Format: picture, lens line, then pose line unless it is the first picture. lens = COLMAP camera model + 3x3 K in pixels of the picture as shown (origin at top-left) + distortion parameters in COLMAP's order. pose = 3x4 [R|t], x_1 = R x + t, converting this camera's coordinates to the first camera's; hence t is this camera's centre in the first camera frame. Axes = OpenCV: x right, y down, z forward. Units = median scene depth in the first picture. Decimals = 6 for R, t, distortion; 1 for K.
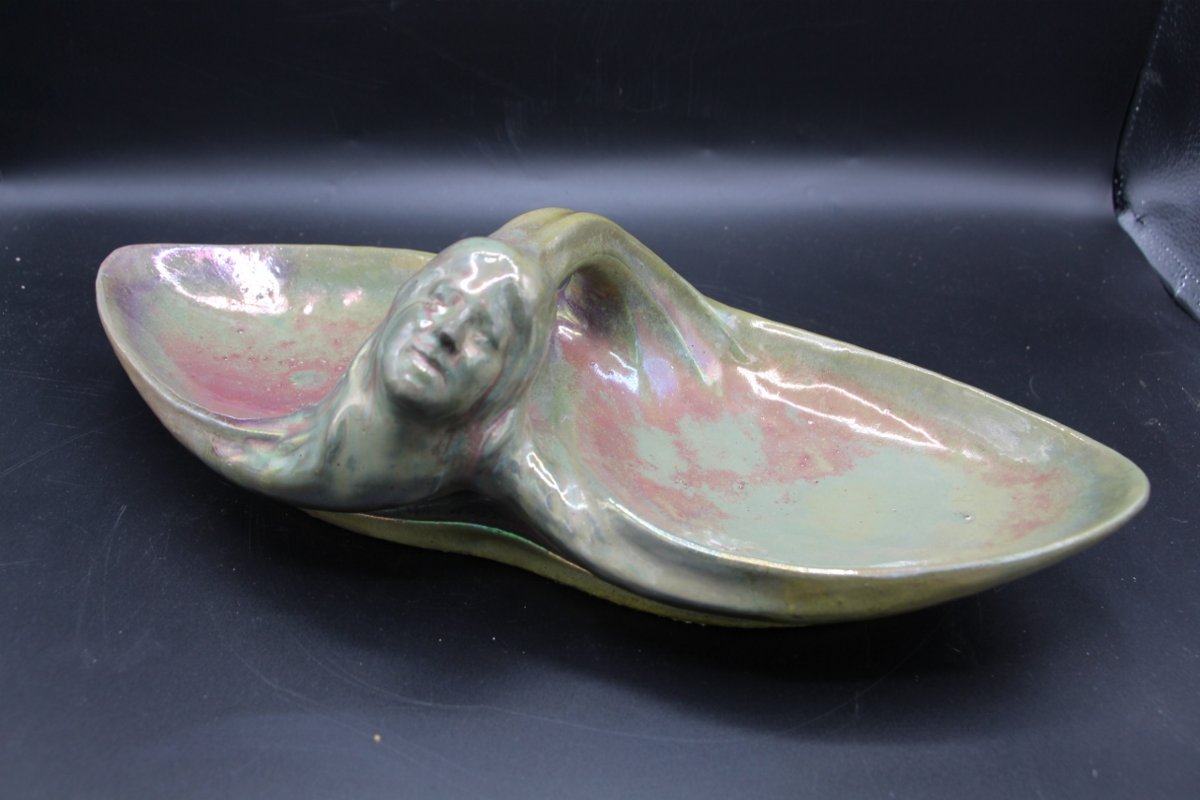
lens RADIAL K [[1117.9, 0, 600.0], [0, 1117.9, 400.0], [0, 0, 1]] dist [-0.108465, 0.123980]
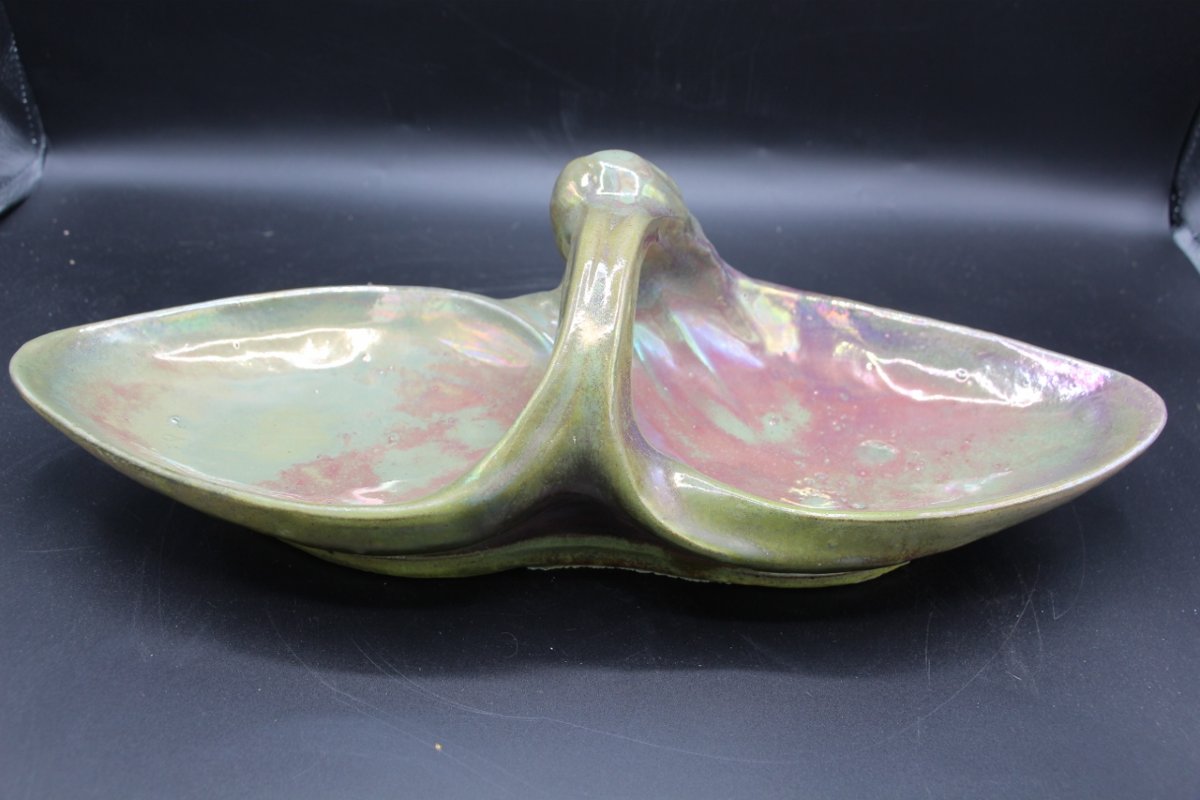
lens RADIAL K [[1117.9, 0, 600.0], [0, 1117.9, 400.0], [0, 0, 1]] dist [-0.108465, 0.123980]
pose [[-0.920148, 0.160316, -0.357247, 0.313642], [-0.274519, 0.386471, 0.880500, -0.904527], [0.279224, 0.908262, -0.311600, 1.351489]]
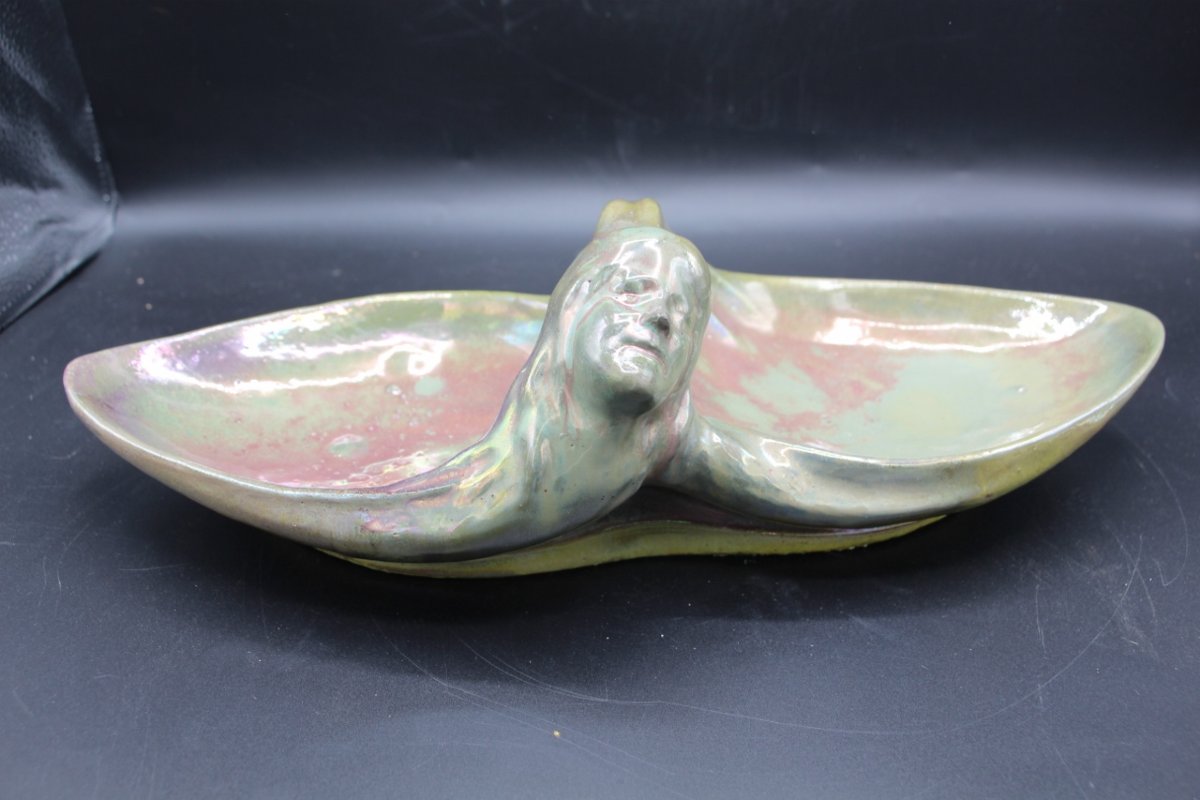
lens RADIAL K [[1117.9, 0, 600.0], [0, 1117.9, 400.0], [0, 0, 1]] dist [-0.108465, 0.123980]
pose [[0.892162, -0.252765, 0.374374, -0.468671], [0.268076, 0.963328, 0.011562, -0.013074], [-0.363568, 0.090045, 0.927206, 0.084521]]
